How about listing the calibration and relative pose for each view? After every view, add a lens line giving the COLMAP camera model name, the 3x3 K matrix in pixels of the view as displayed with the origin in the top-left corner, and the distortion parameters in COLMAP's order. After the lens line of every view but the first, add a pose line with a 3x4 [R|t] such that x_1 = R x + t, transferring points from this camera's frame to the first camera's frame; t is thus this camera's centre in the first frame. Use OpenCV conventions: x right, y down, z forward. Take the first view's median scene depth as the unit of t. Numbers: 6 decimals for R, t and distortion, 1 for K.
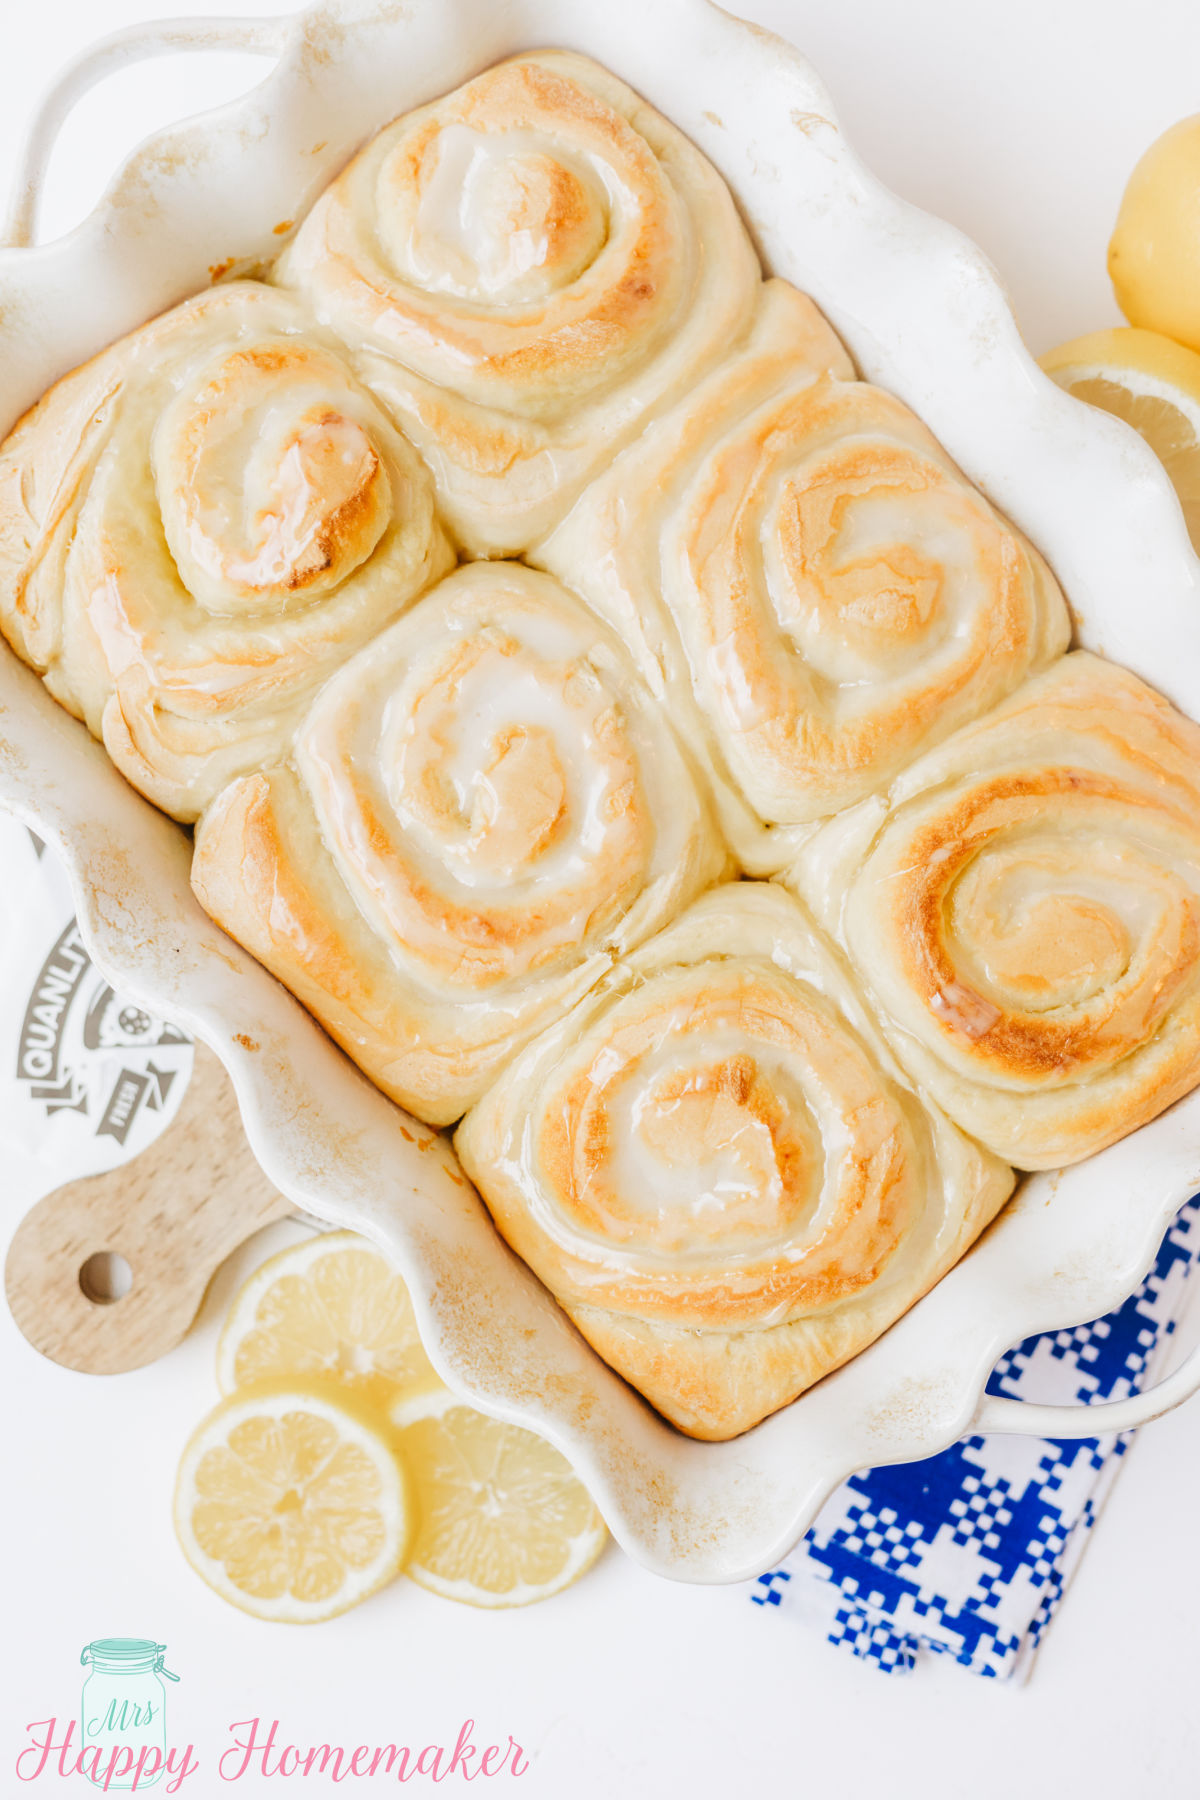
lens RADIAL K [[2866.1, 0, 607.2], [0, 2866.1, 918.0], [0, 0, 1]] dist [0.035880, 0.000000]
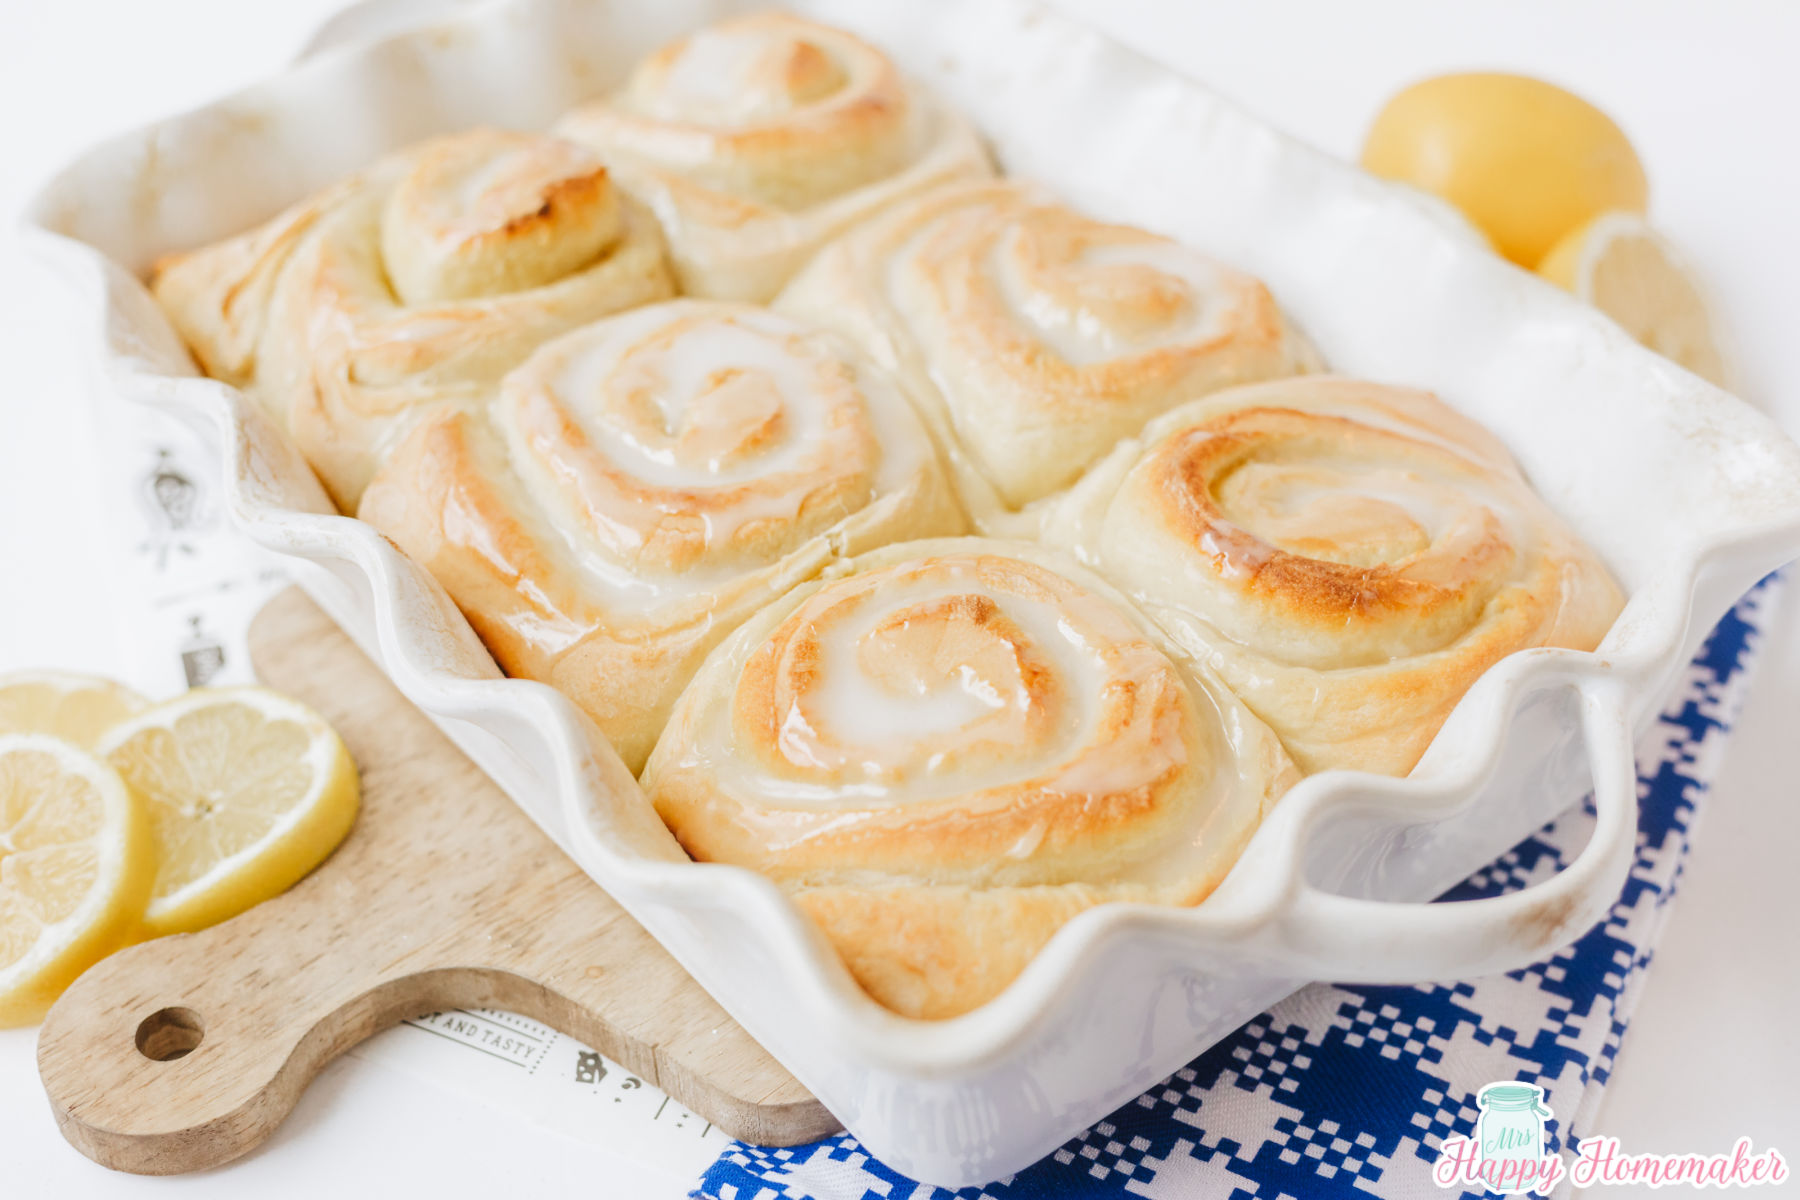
lens RADIAL K [[2866.1, 0, 904.0], [0, 2866.1, 562.8], [0, 0, 1]] dist [0.035880, 0.000000]
pose [[0.999769, -0.006434, -0.020528, 0.041584], [-0.010768, 0.676415, -0.736442, 0.652722], [0.018624, 0.736492, 0.676190, 0.417478]]
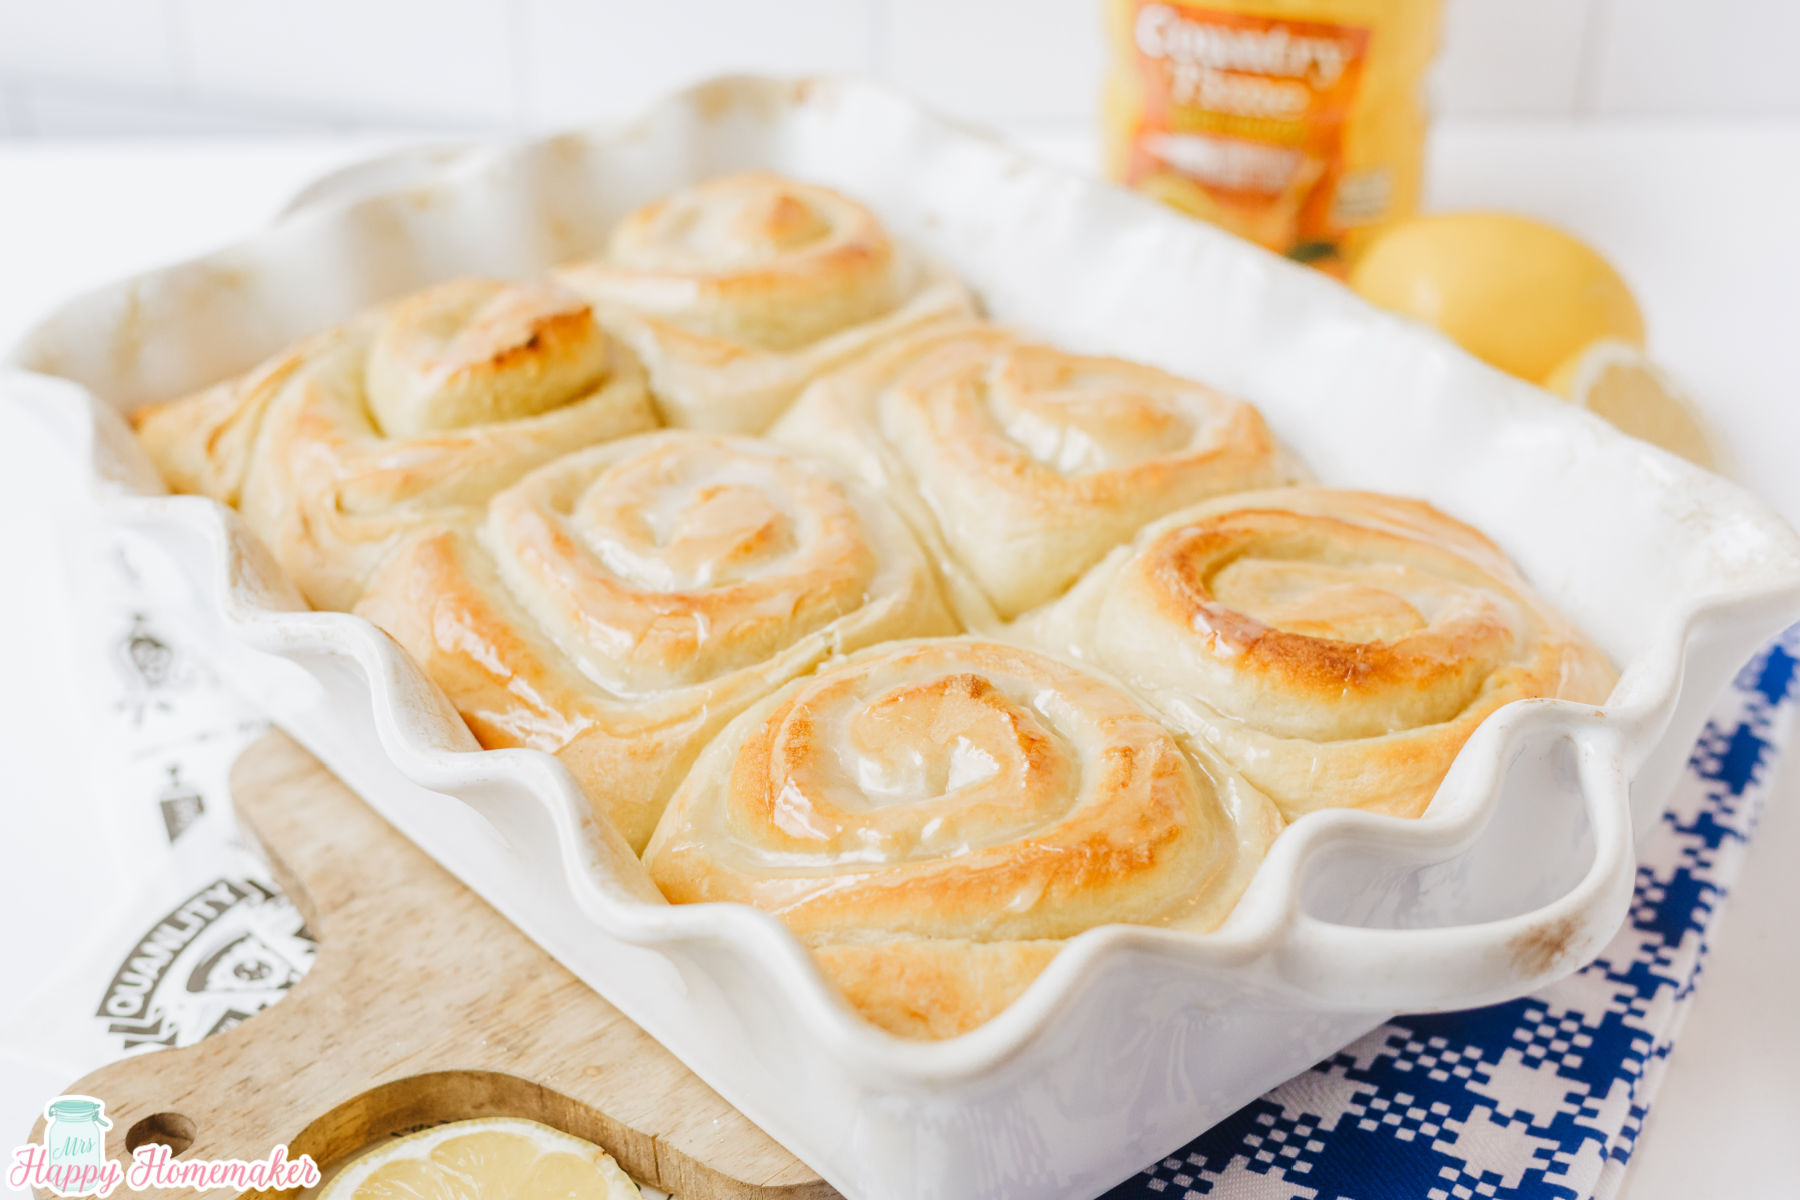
lens RADIAL K [[3214.1, 0, 903.6], [0, 3214.1, 587.6], [0, 0, 1]] dist [0.081694, 0.000000]
pose [[0.999422, -0.030307, -0.015398, 0.040985], [0.005070, 0.580770, -0.814052, 0.790389], [0.033614, 0.813503, 0.580588, 0.423666]]
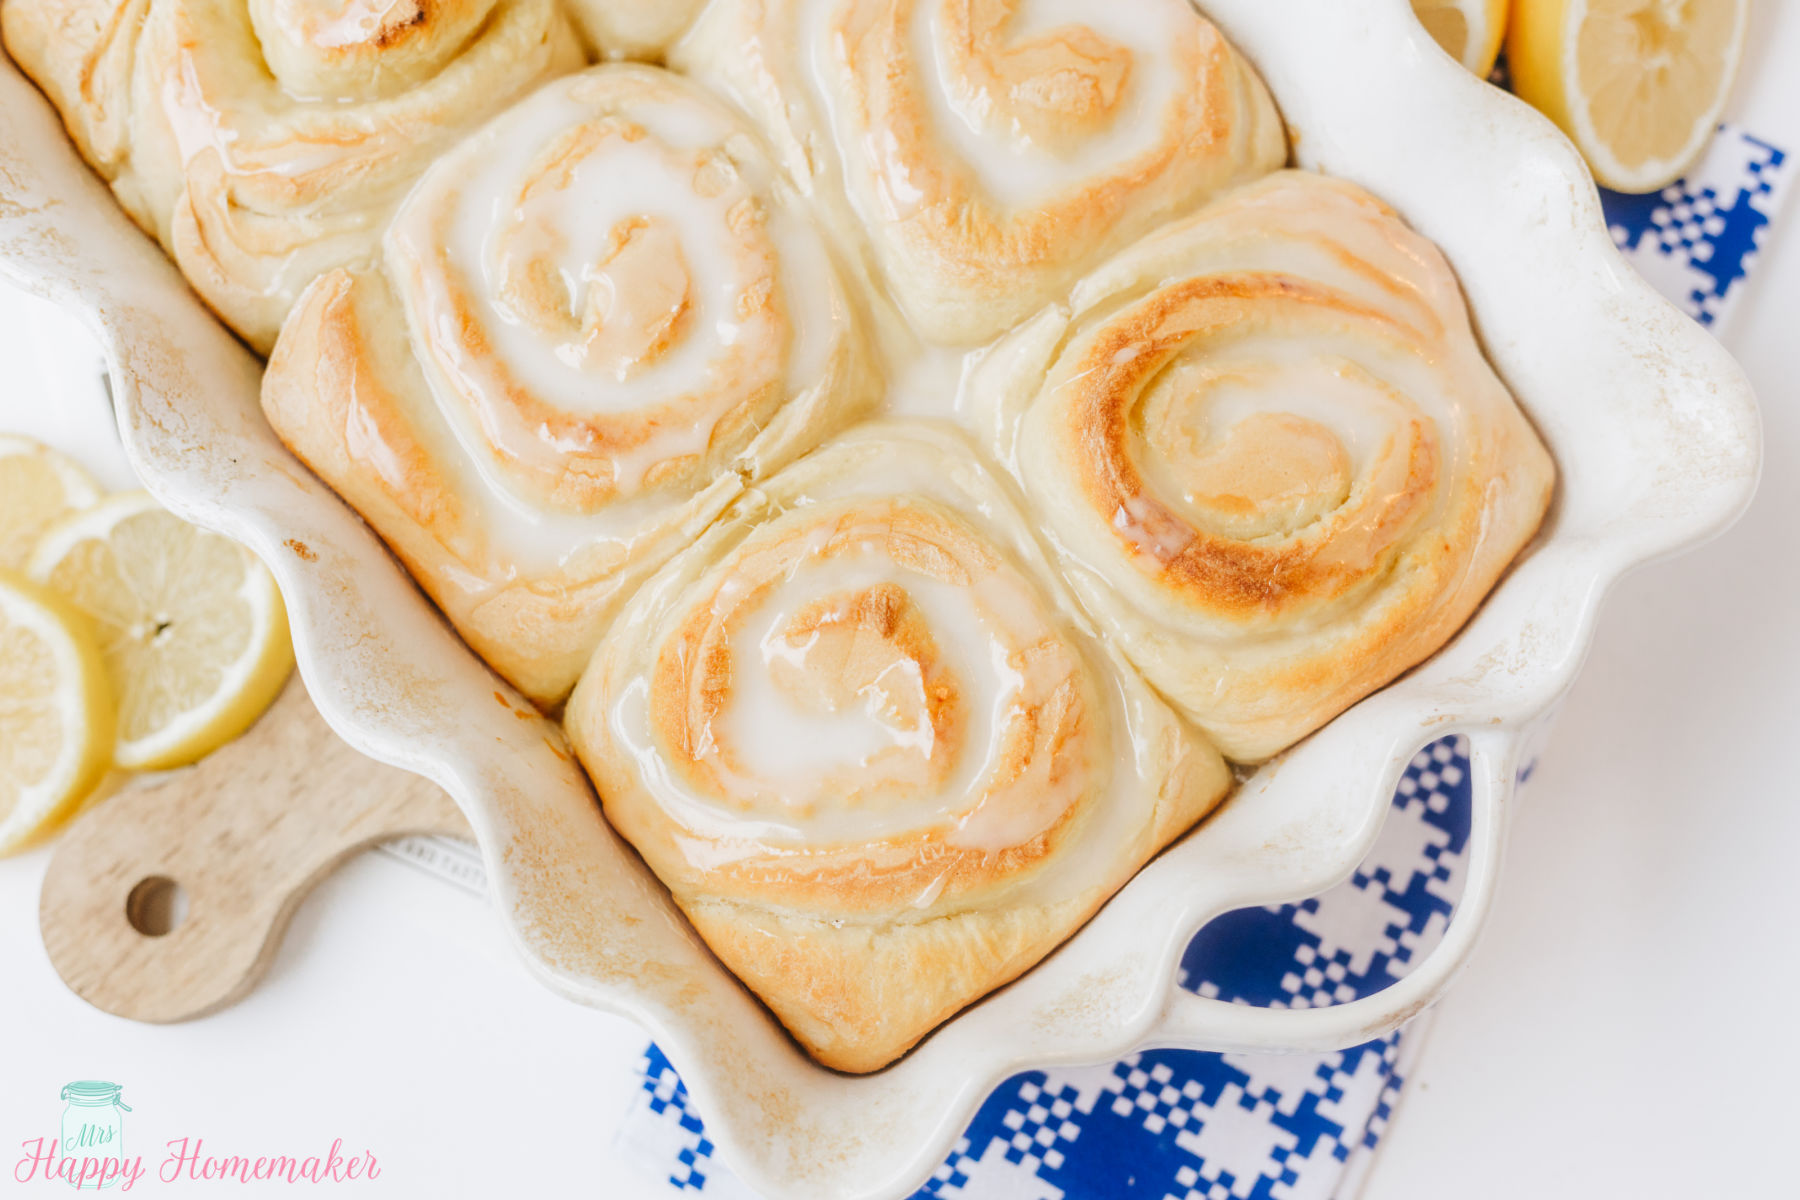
lens RADIAL K [[2866.1, 0, 901.2], [0, 2866.1, 600.7], [0, 0, 1]] dist [0.035880, 0.000000]
pose [[0.999275, 0.007666, -0.037303, 0.080756], [-0.014866, 0.980336, -0.196777, 0.215842], [0.035061, 0.197189, 0.979738, 0.172672]]
